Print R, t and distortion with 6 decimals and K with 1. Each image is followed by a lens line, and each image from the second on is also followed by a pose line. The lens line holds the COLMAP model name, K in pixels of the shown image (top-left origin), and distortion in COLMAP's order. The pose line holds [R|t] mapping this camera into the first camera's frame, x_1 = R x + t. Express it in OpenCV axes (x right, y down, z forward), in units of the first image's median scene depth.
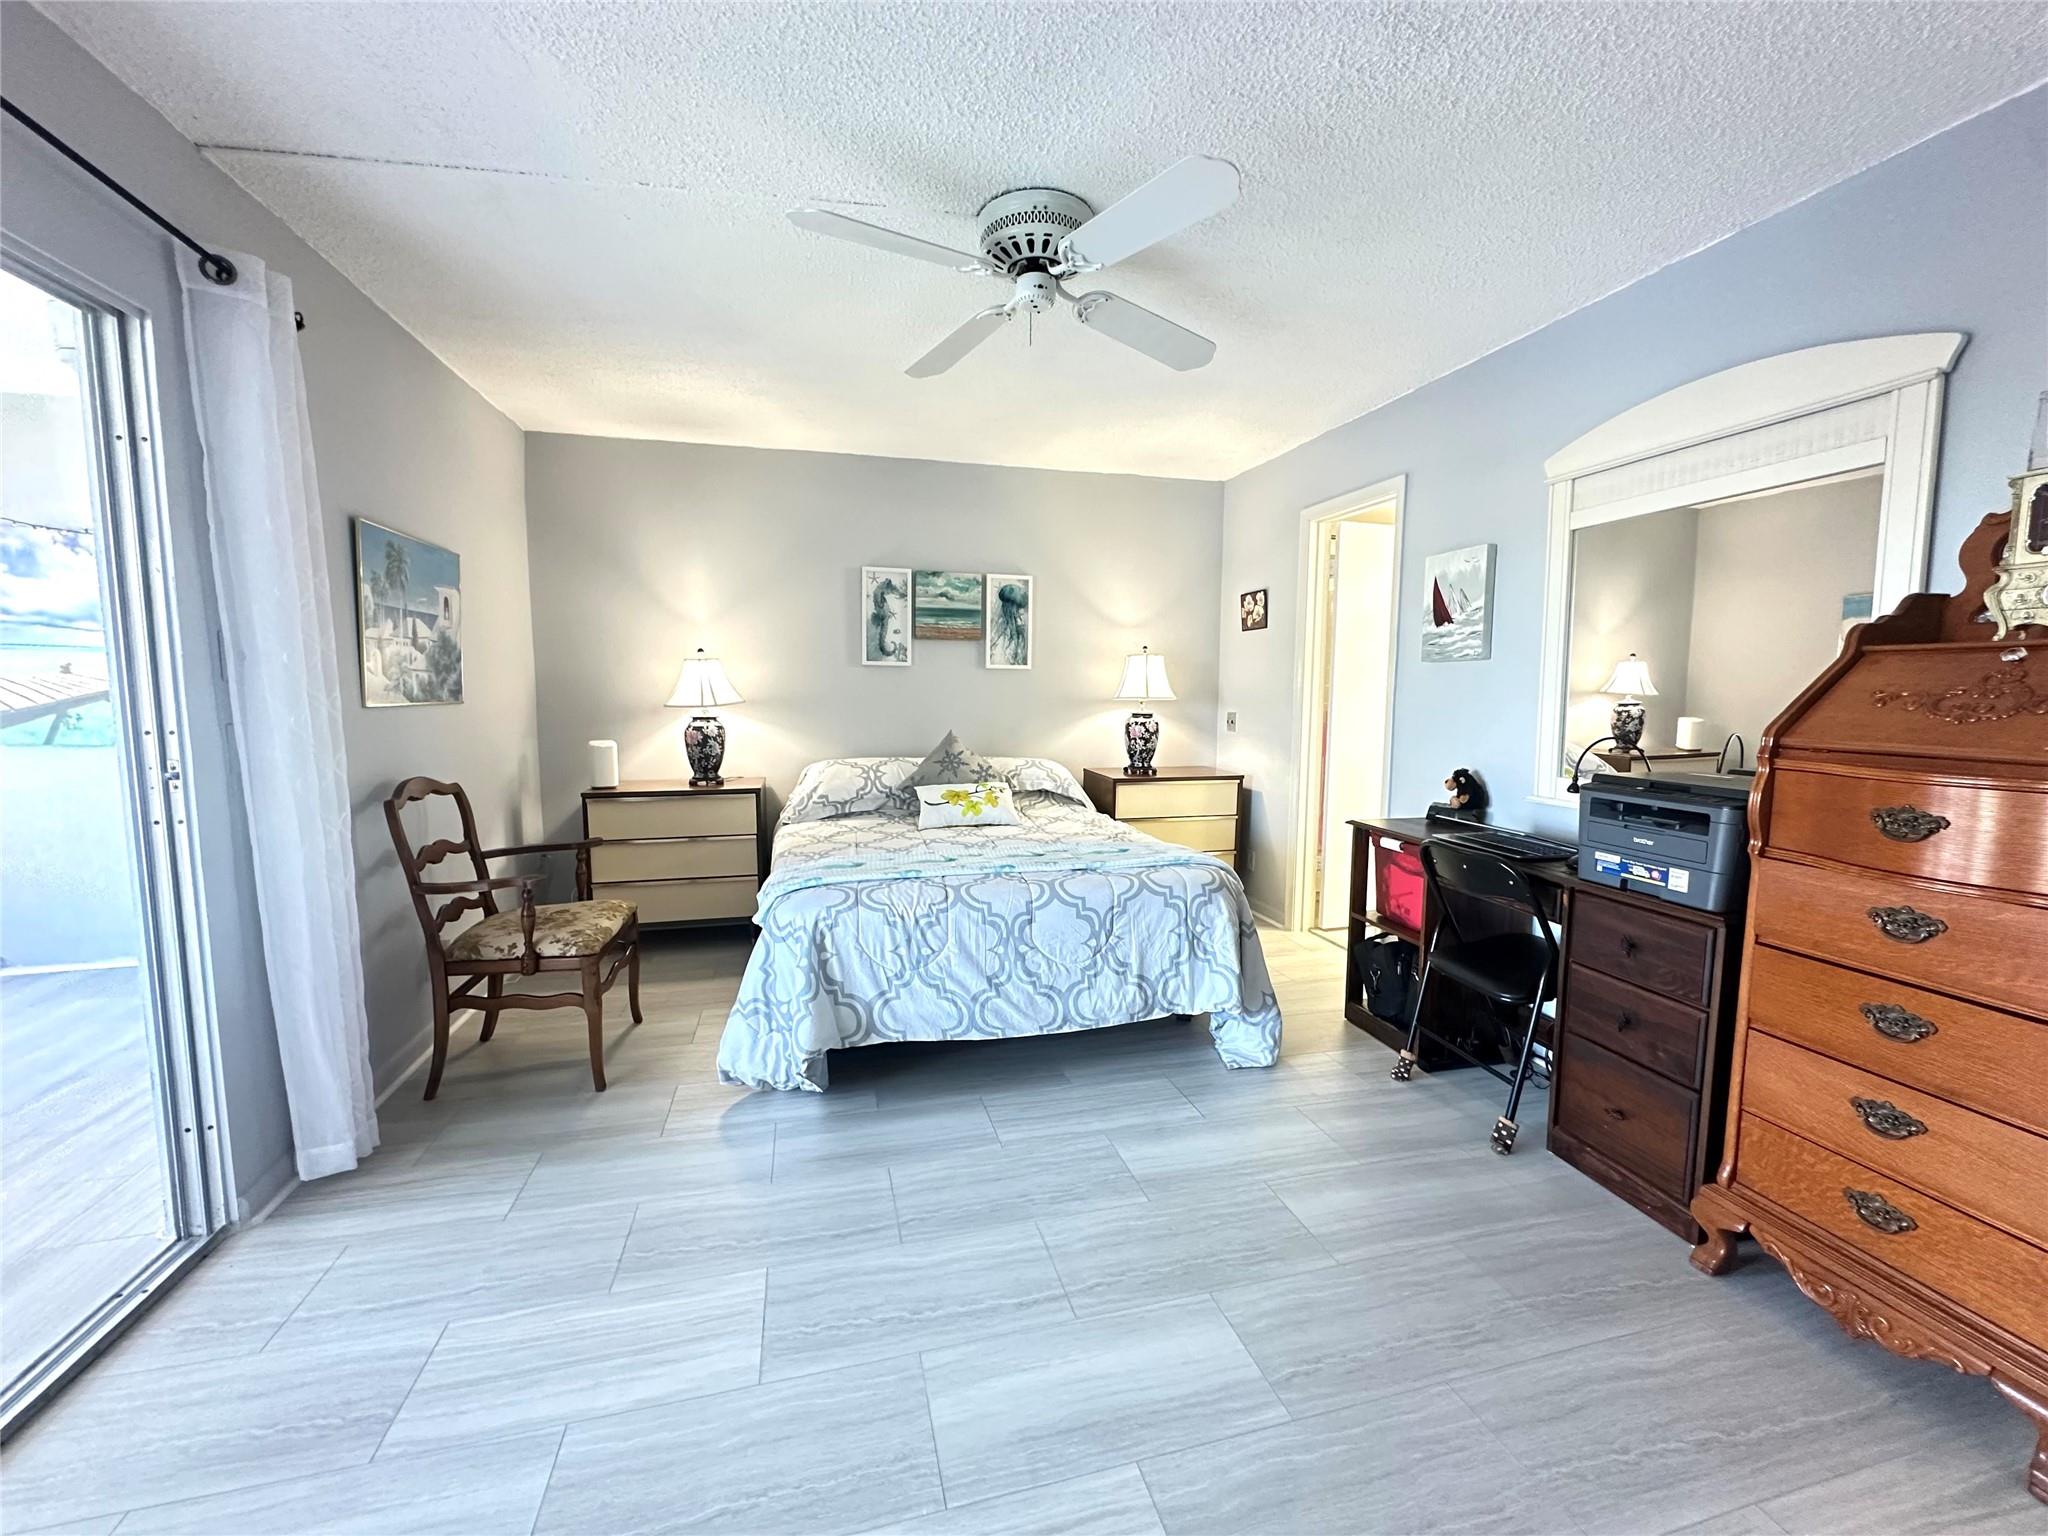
lens RADIAL K [[815.8, 0, 1024.0], [0, 815.8, 768.0], [0, 0, 1]] dist [-0.000827, 0.000286]
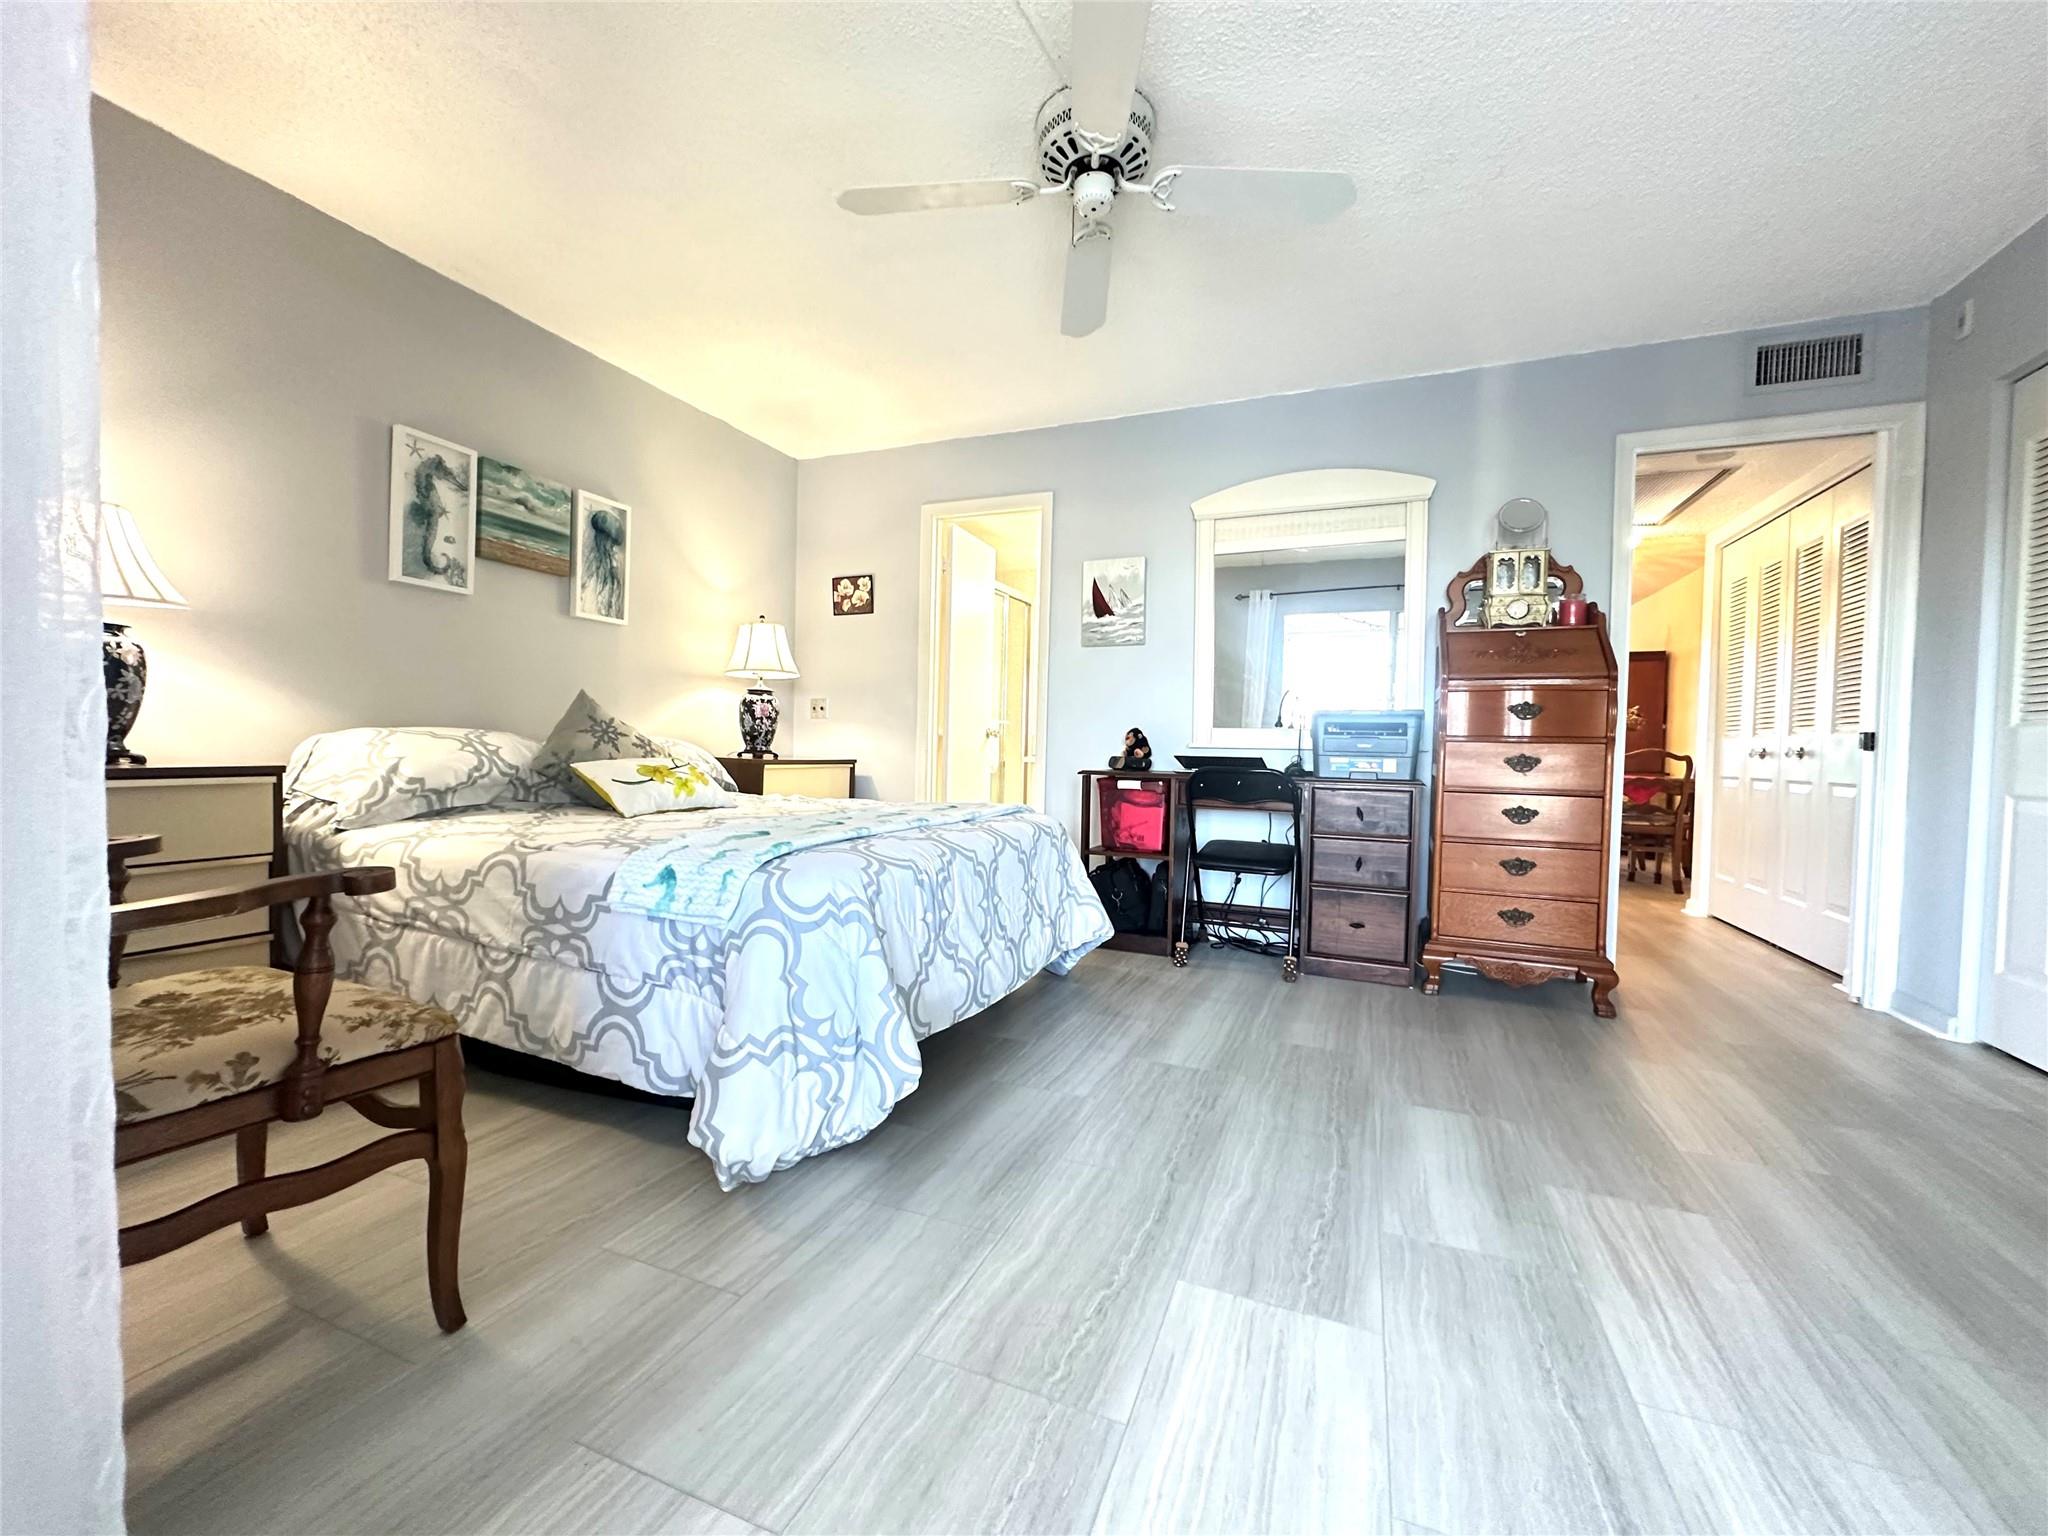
lens RADIAL K [[815.8, 0, 1024.0], [0, 815.8, 768.0], [0, 0, 1]] dist [-0.000827, 0.000286]
pose [[0.603247, -0.011890, 0.797466, -0.441175], [0.060191, 0.997716, -0.030656, 0.069022], [-0.795280, 0.066493, 0.602584, 0.278364]]
